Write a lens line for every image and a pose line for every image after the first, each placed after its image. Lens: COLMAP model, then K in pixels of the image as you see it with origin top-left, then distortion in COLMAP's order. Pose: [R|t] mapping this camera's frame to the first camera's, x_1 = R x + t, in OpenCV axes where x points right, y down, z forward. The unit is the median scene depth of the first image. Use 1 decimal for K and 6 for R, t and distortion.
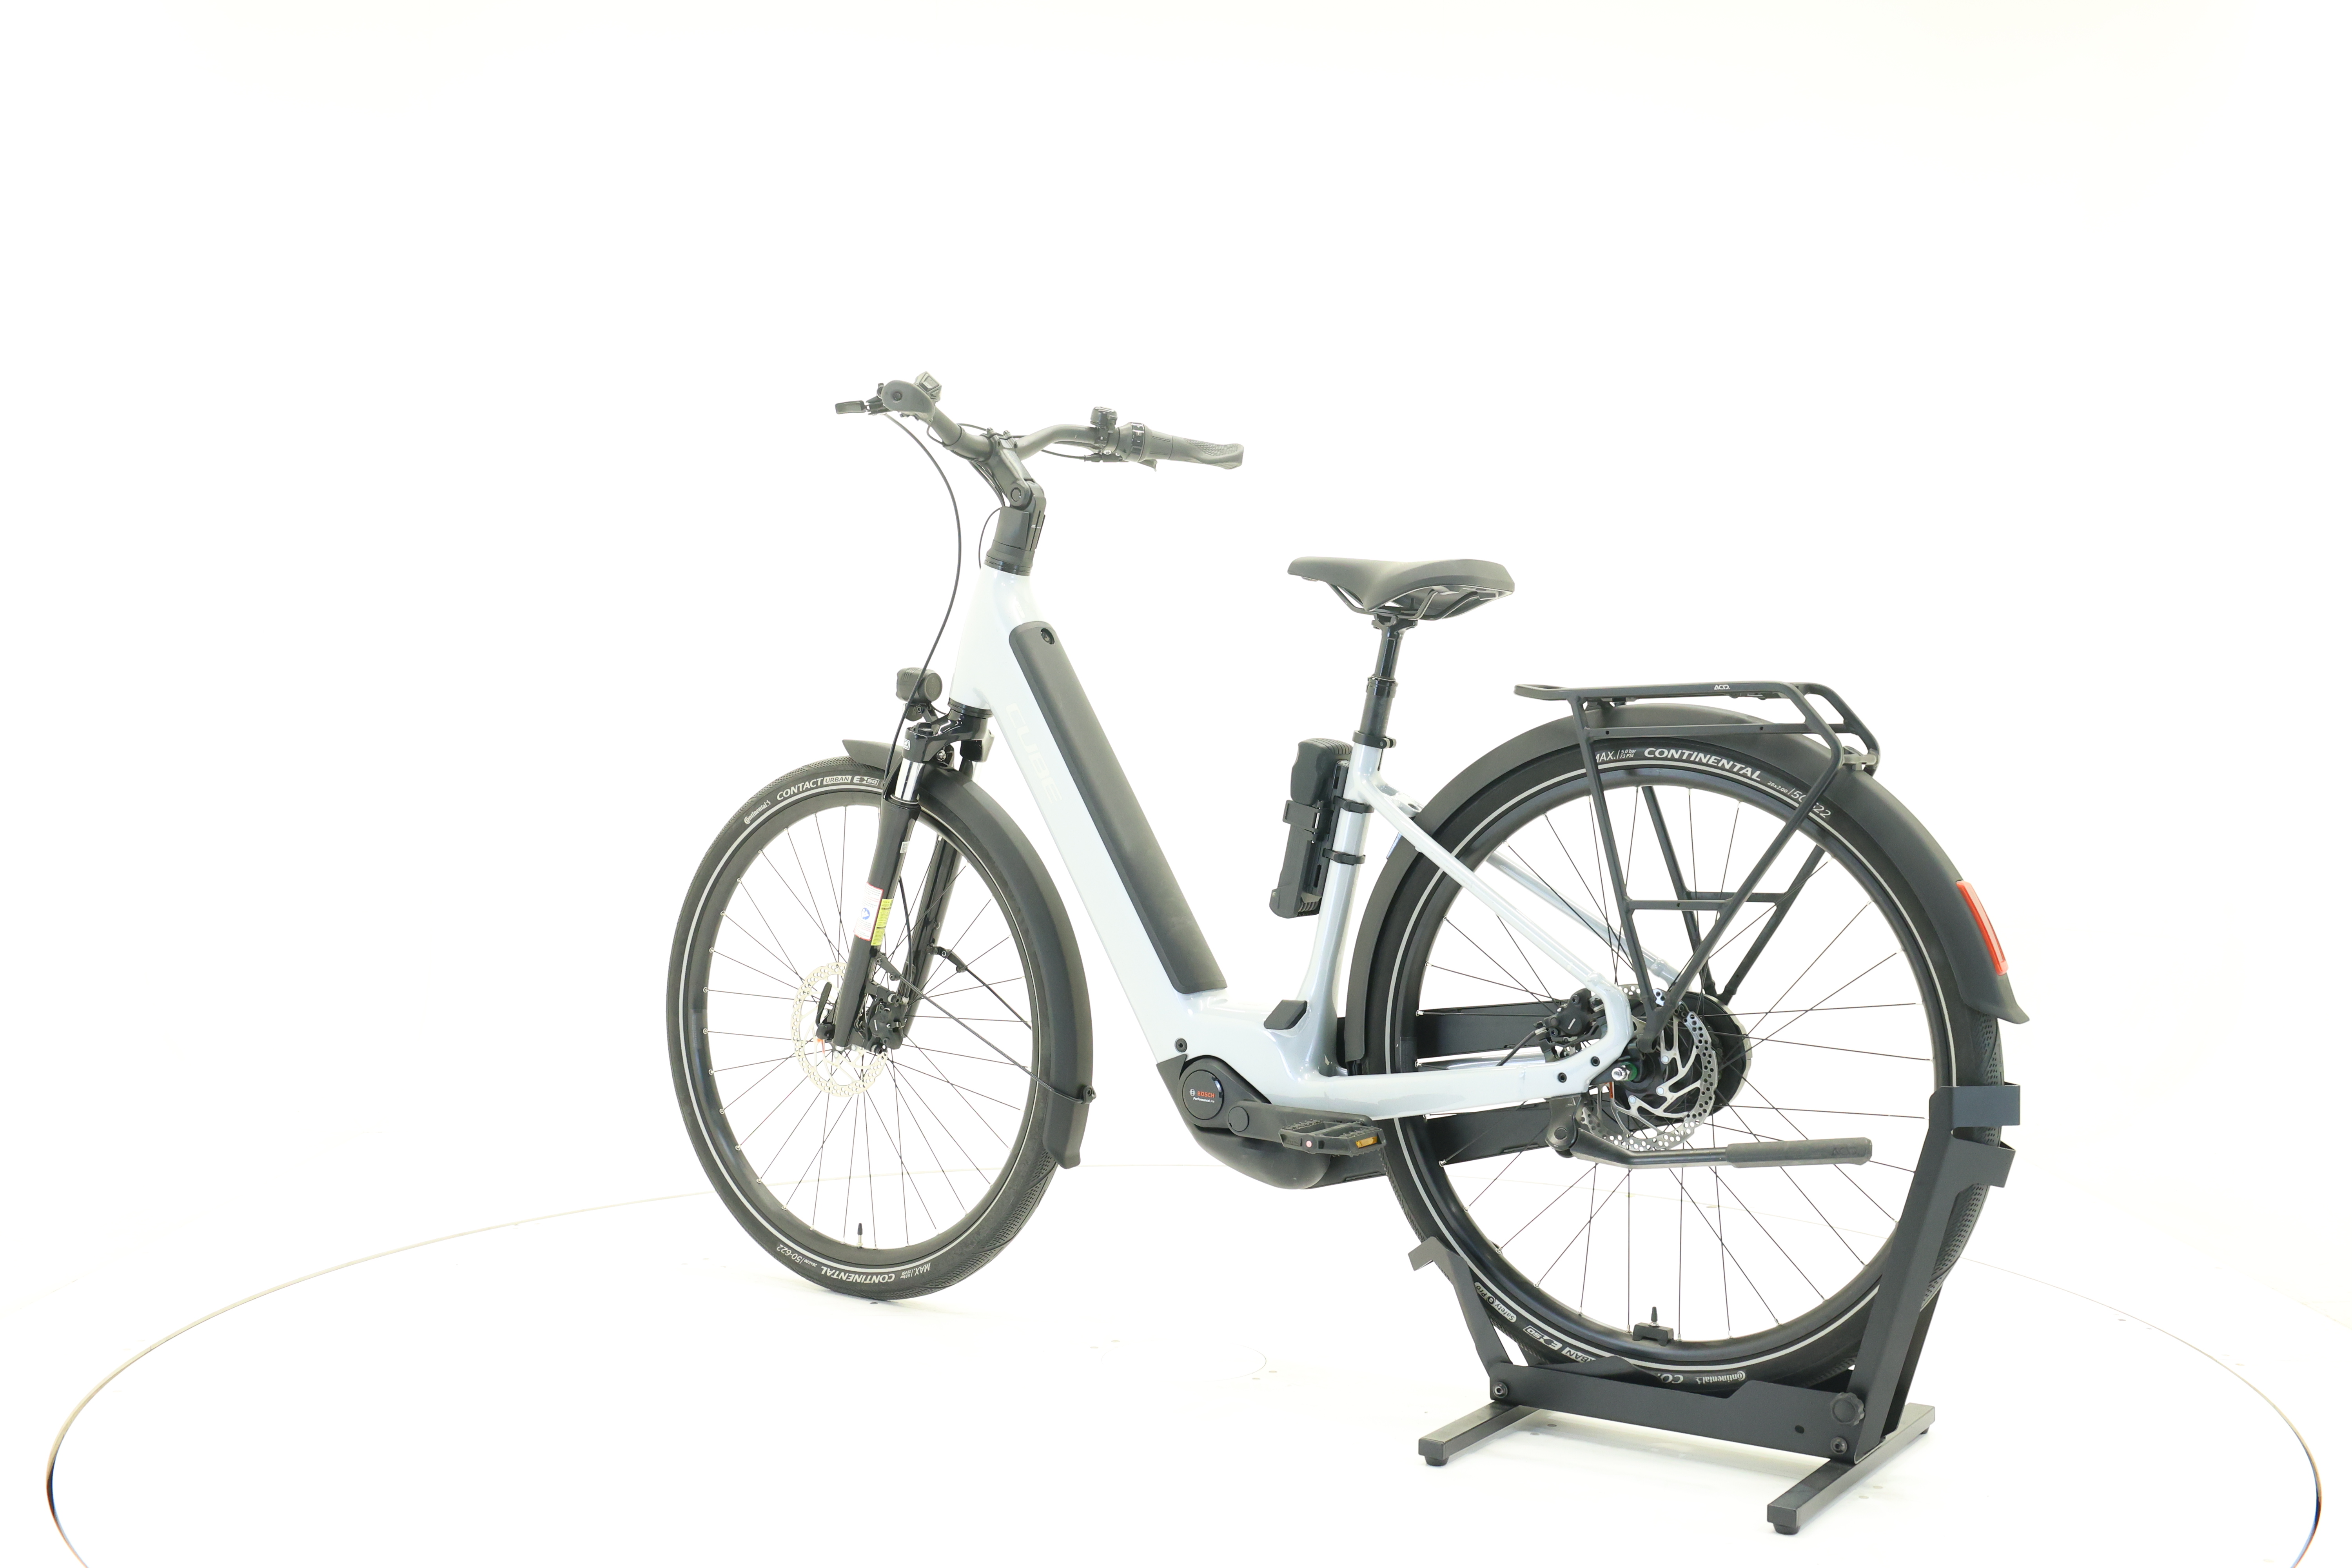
lens RADIAL K [[2470.6, 0, 1176.0], [0, 2470.6, 784.0], [0, 0, 1]] dist [0.000258, 0.006638]
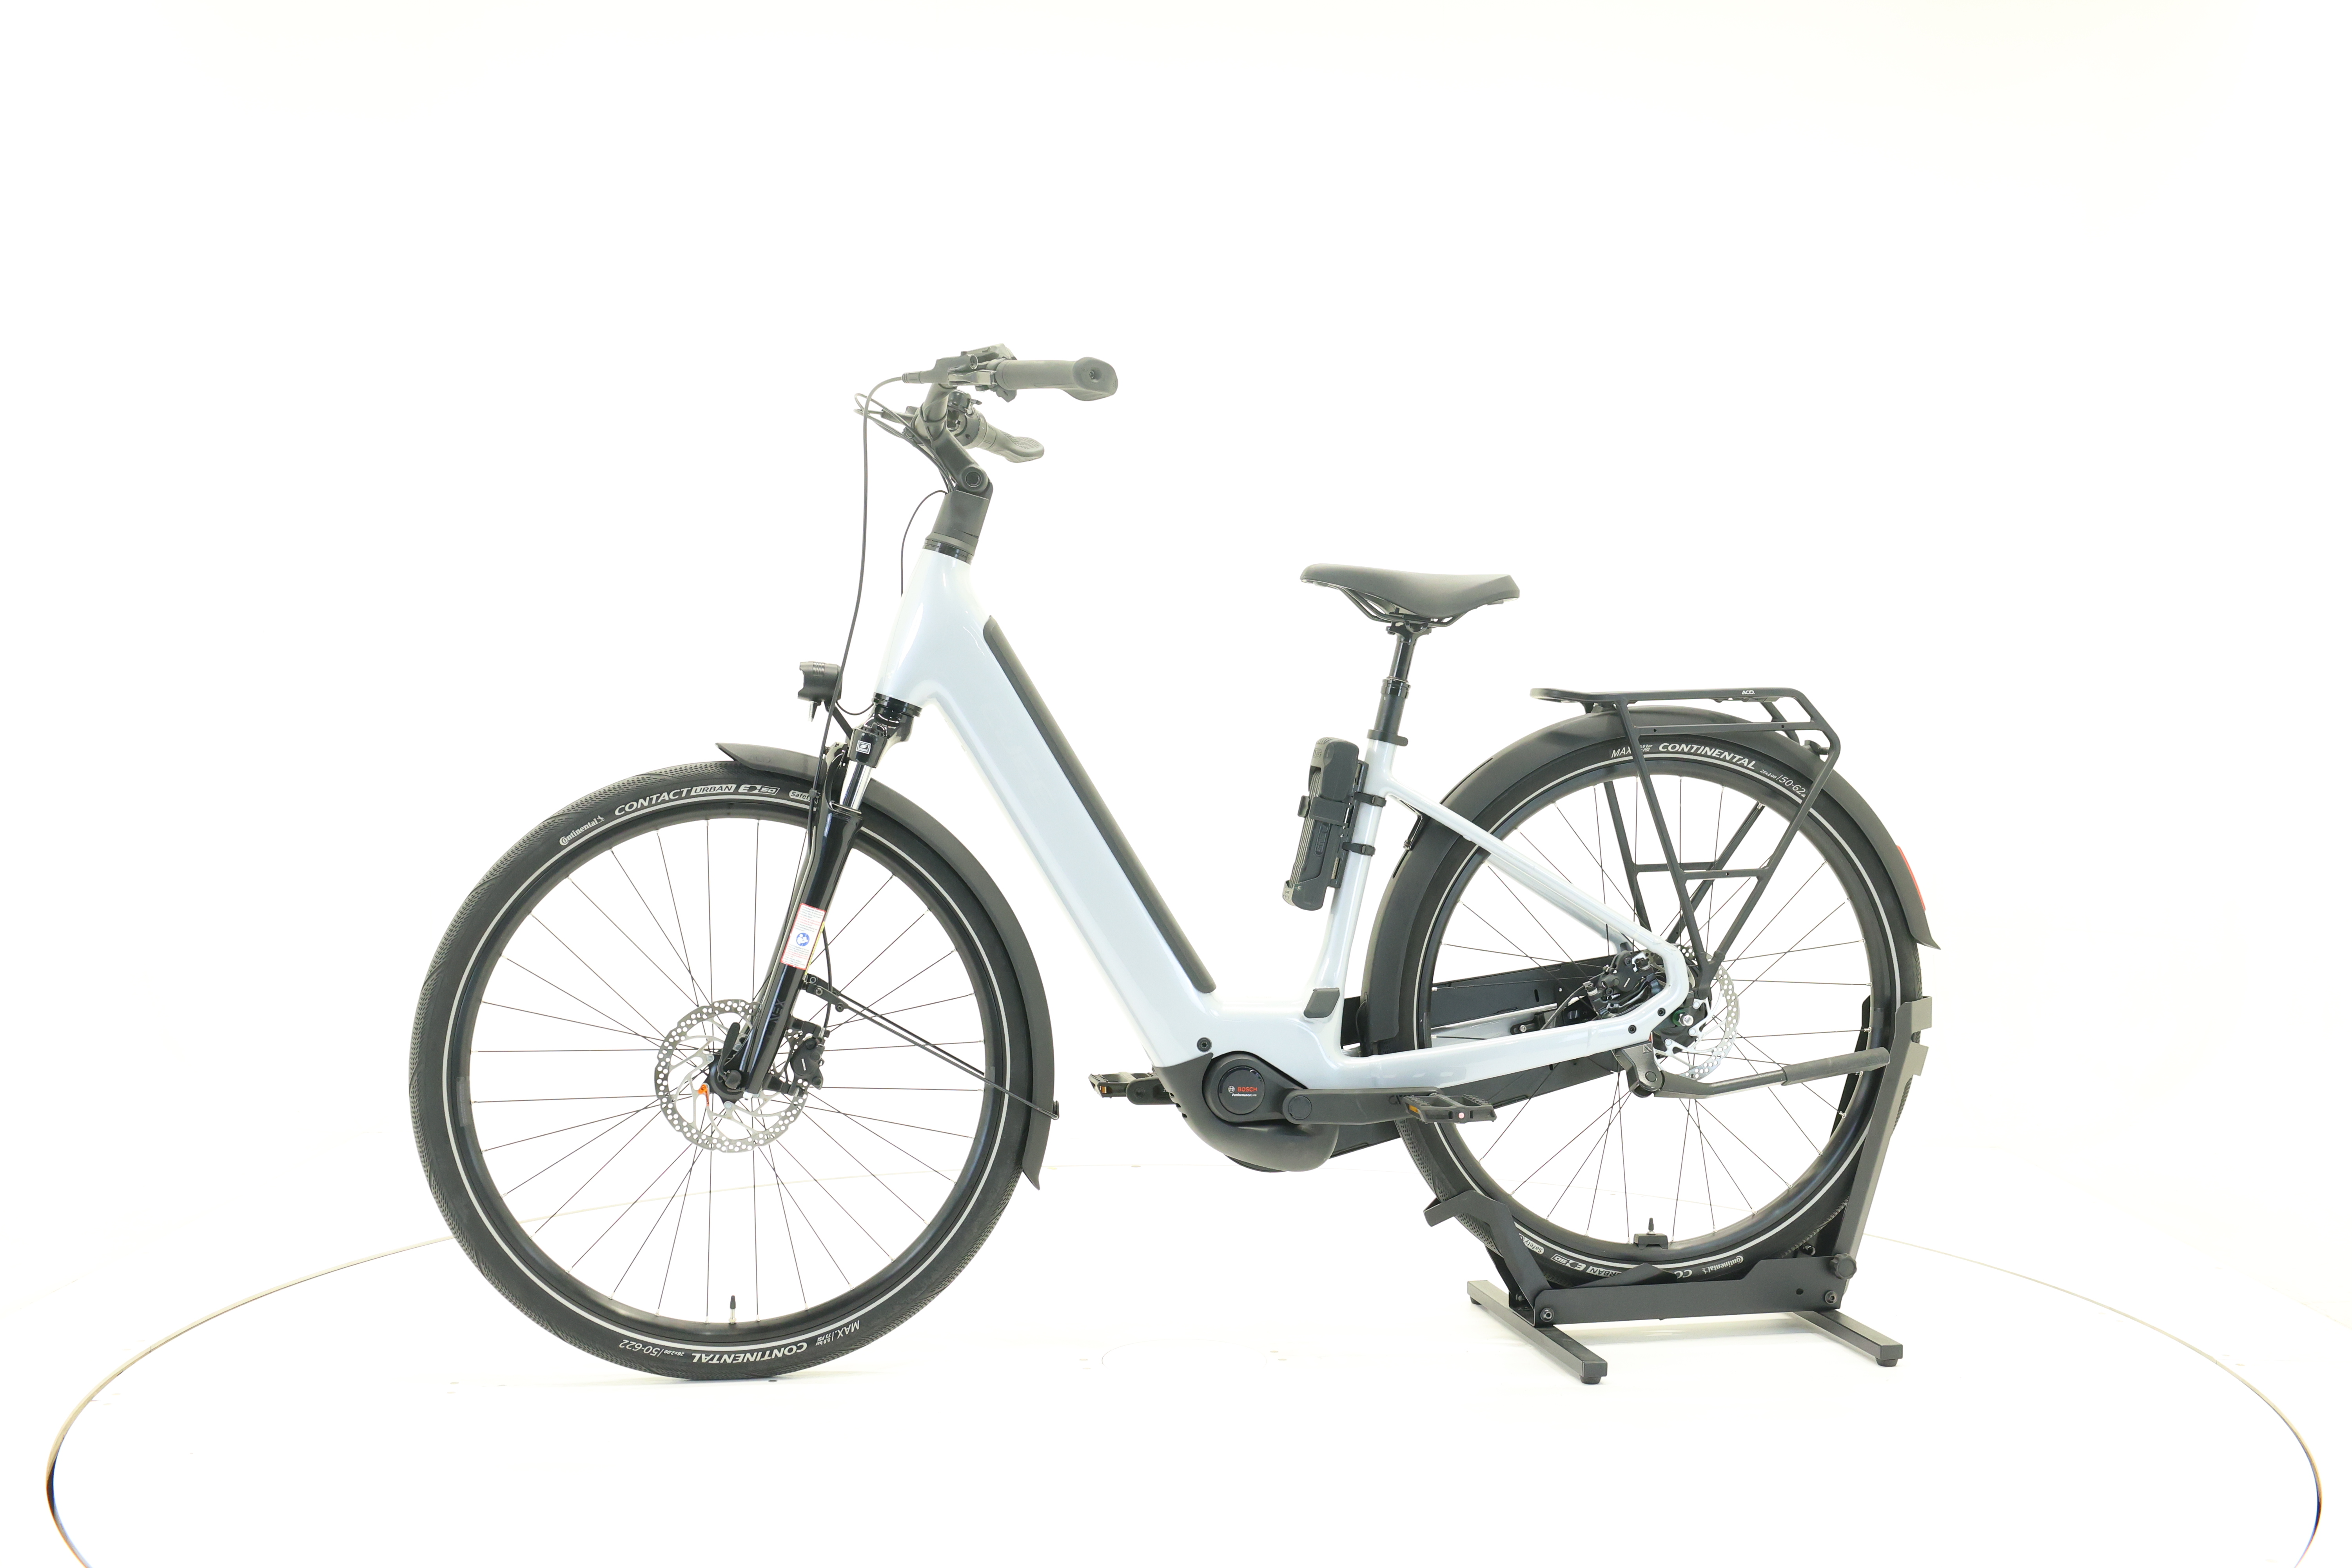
lens RADIAL K [[2470.6, 0, 1176.0], [0, 2470.6, 784.0], [0, 0, 1]] dist [0.000258, 0.006638]
pose [[0.688635, -0.019268, 0.724852, -0.771913], [0.020444, 0.999765, 0.007153, -0.007735], [-0.724820, 0.009893, 0.688867, 0.334113]]
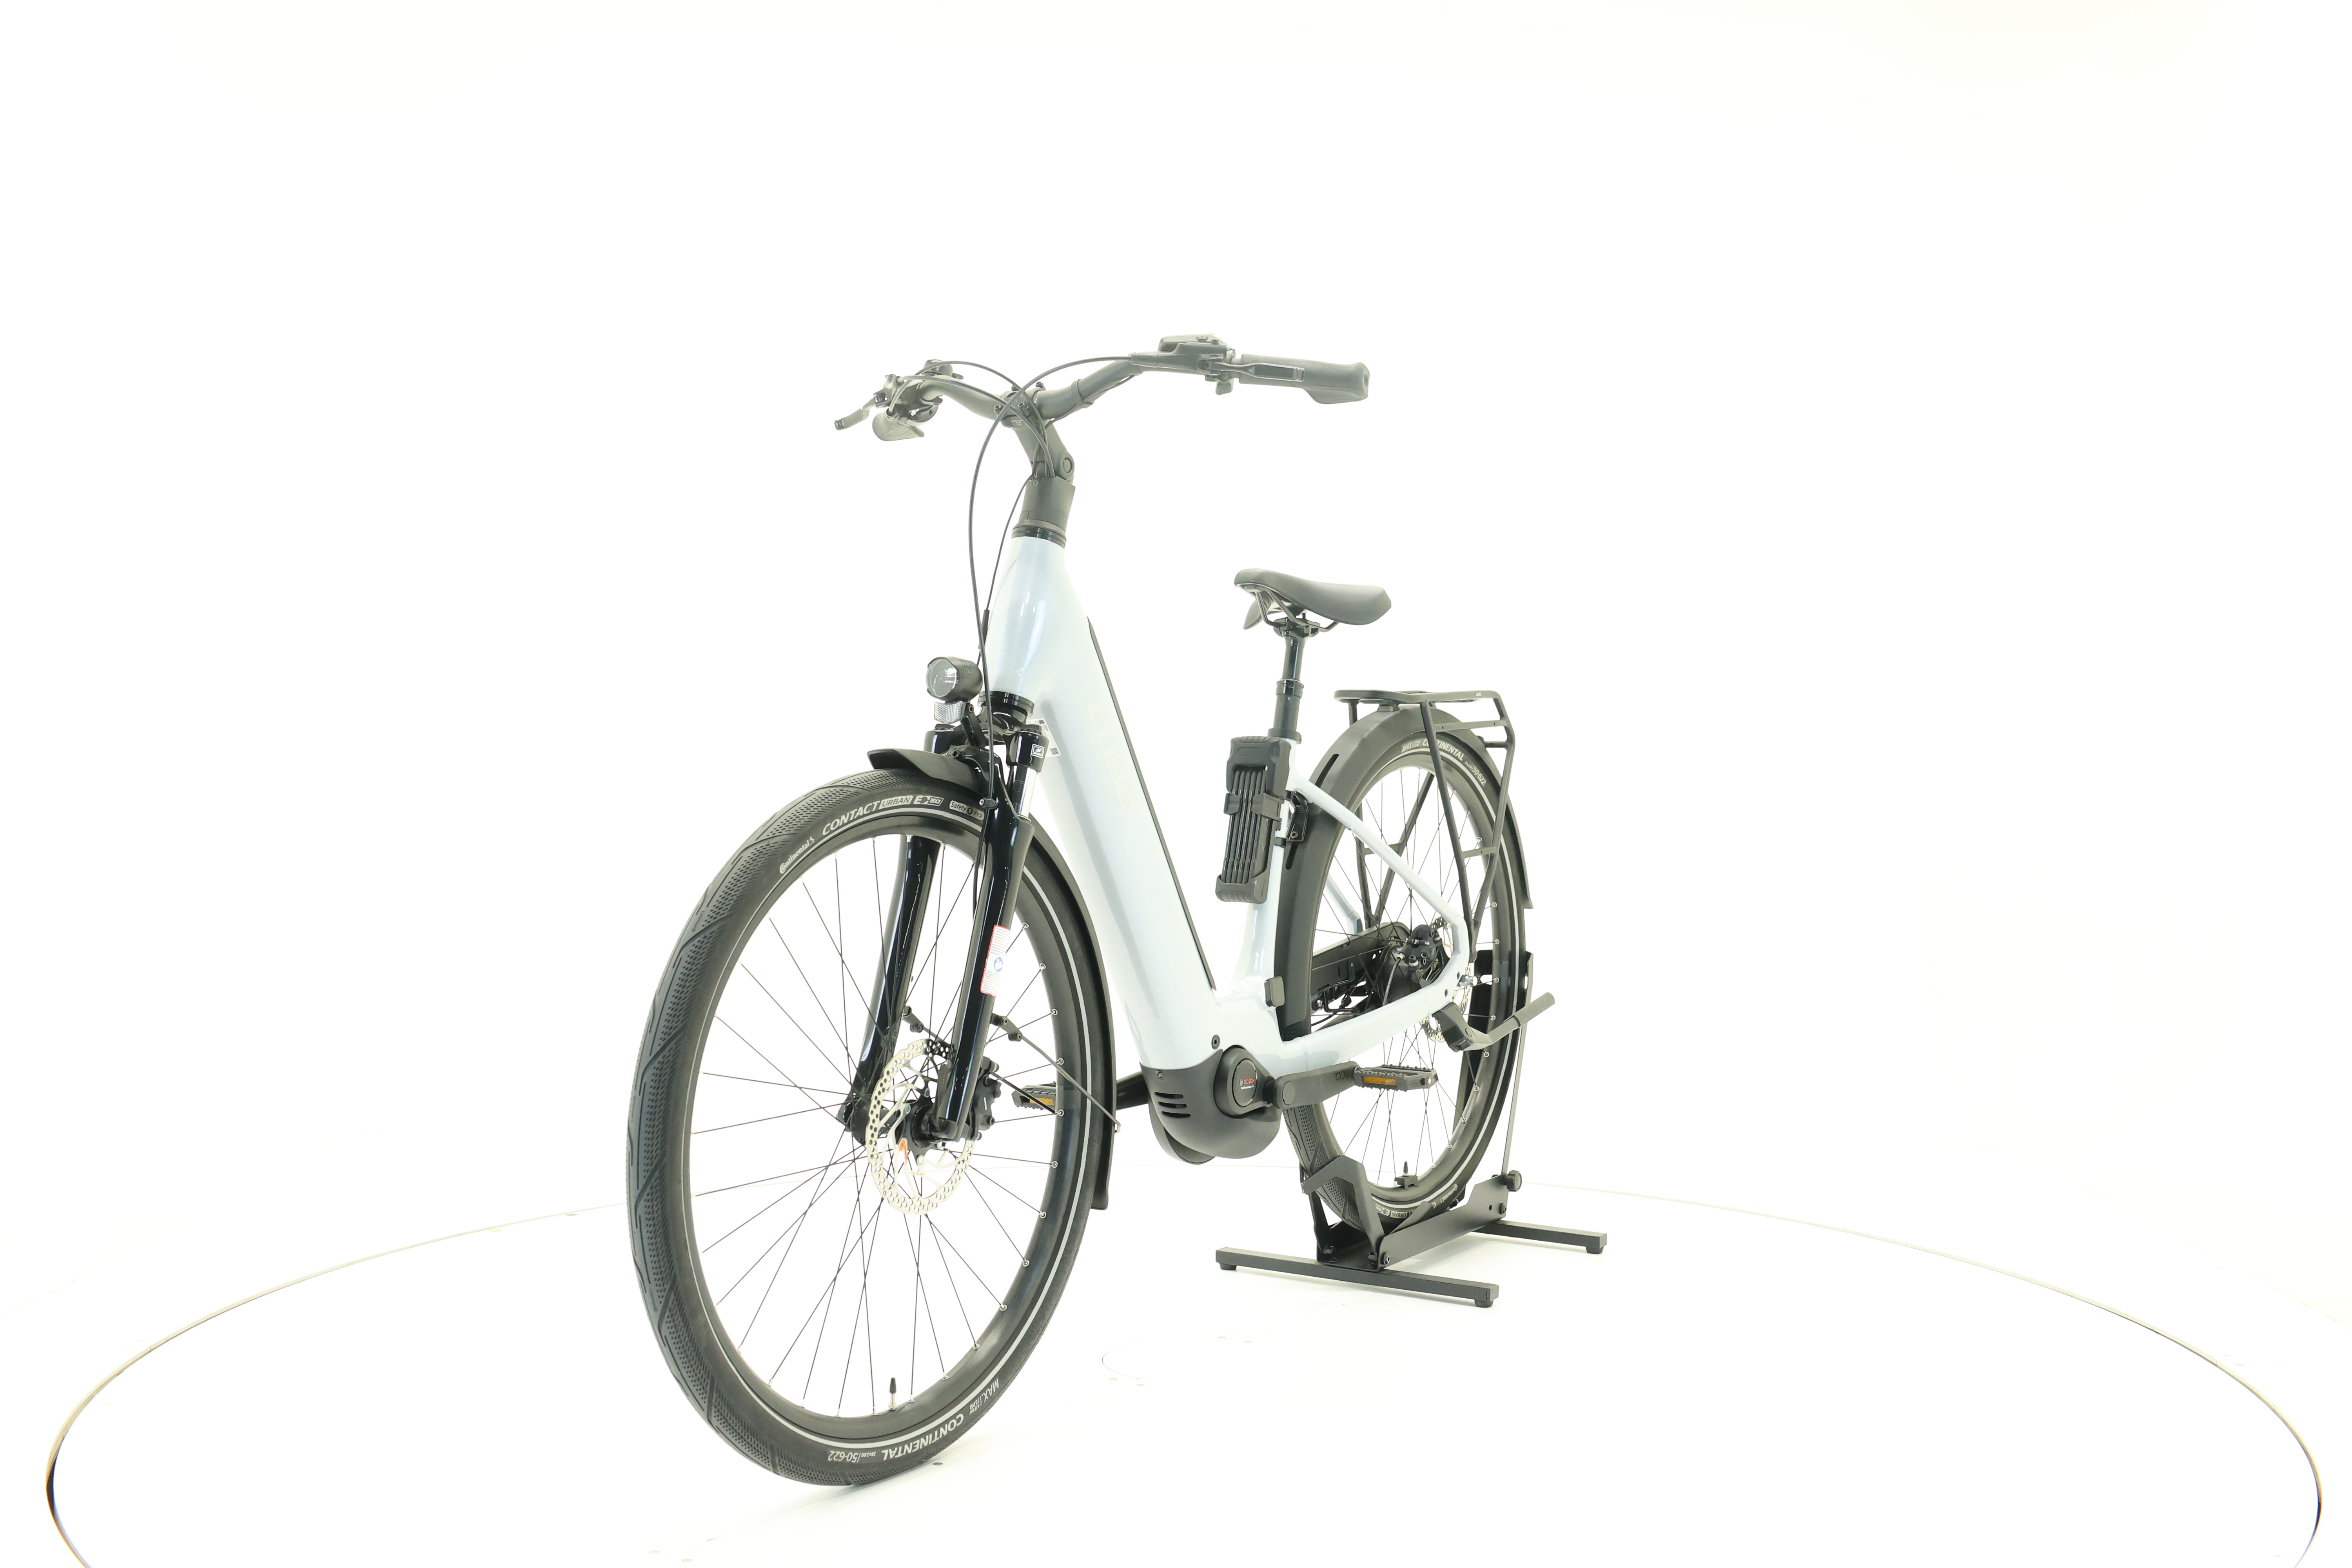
lens RADIAL K [[2470.6, 0, 1176.0], [0, 2470.6, 784.0], [0, 0, 1]] dist [0.000258, 0.006638]
pose [[-0.042749, -0.034664, 0.998484, -1.057113], [0.022764, 0.999105, 0.035660, -0.037724], [-0.998826, 0.024254, -0.041922, 1.115217]]
